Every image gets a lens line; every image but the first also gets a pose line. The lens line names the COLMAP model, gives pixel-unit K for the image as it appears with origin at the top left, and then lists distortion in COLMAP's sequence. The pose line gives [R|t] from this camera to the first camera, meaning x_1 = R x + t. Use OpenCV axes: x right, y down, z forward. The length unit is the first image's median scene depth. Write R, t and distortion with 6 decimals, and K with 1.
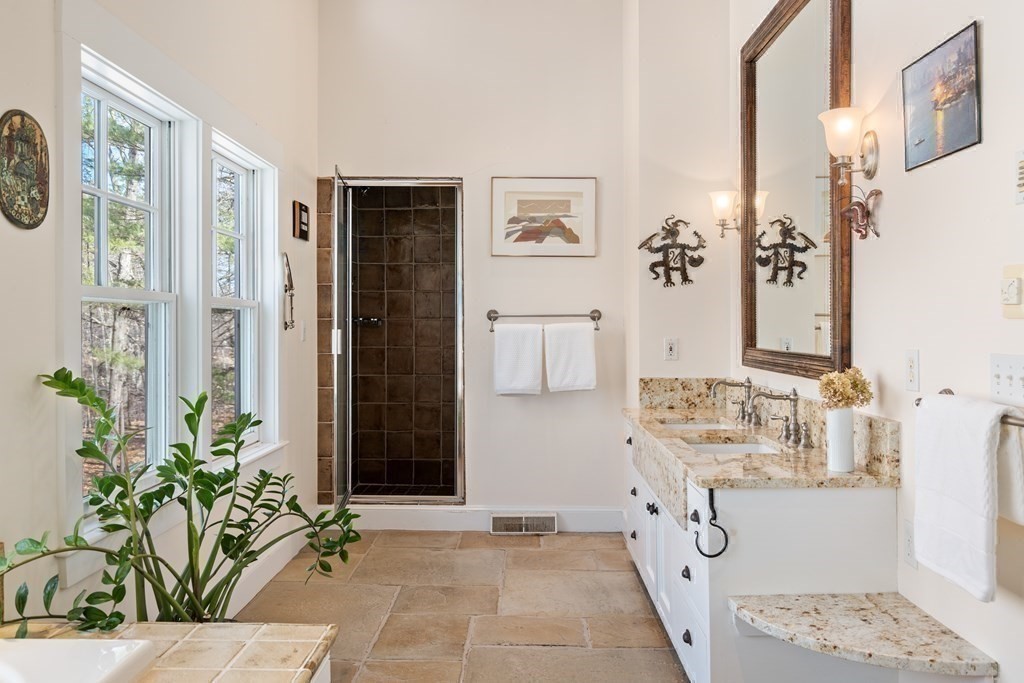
lens RADIAL K [[805.3, 0, 515.3], [0, 805.3, 325.5], [0, 0, 1]] dist [-0.003950, 0.008809]
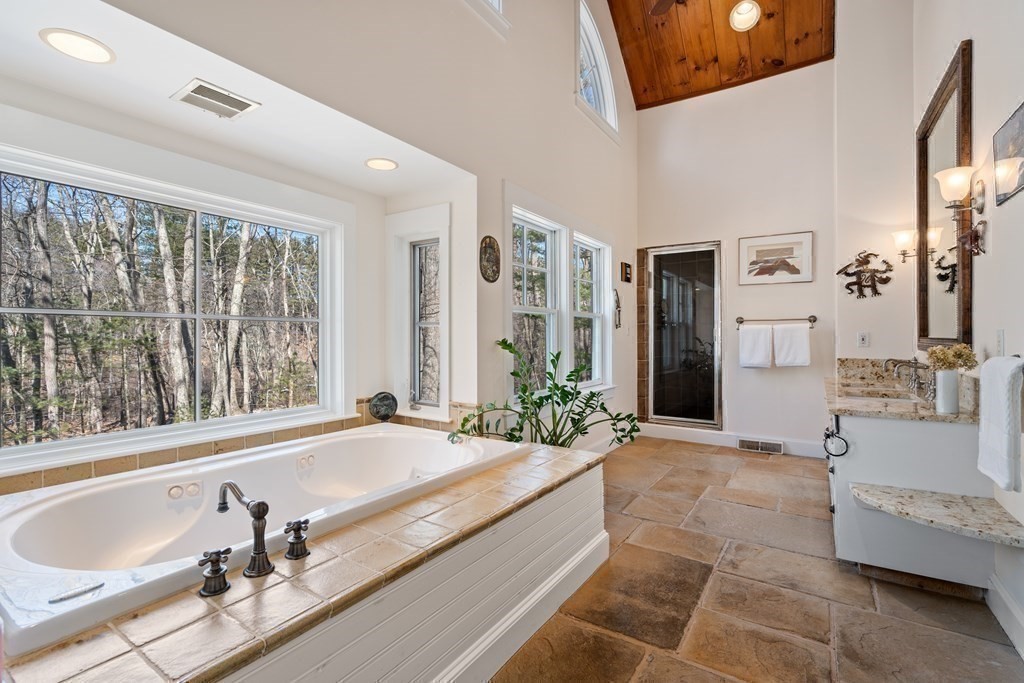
lens RADIAL K [[469.8, 0, 511.8], [0, 469.8, 338.1], [0, 0, 1]] dist [-0.005581, 0.001056]
pose [[0.841616, 0.002251, -0.540072, 0.136858], [0.000477, 0.999988, 0.004911, 0.026736], [0.540076, -0.004391, 0.841605, -0.116587]]
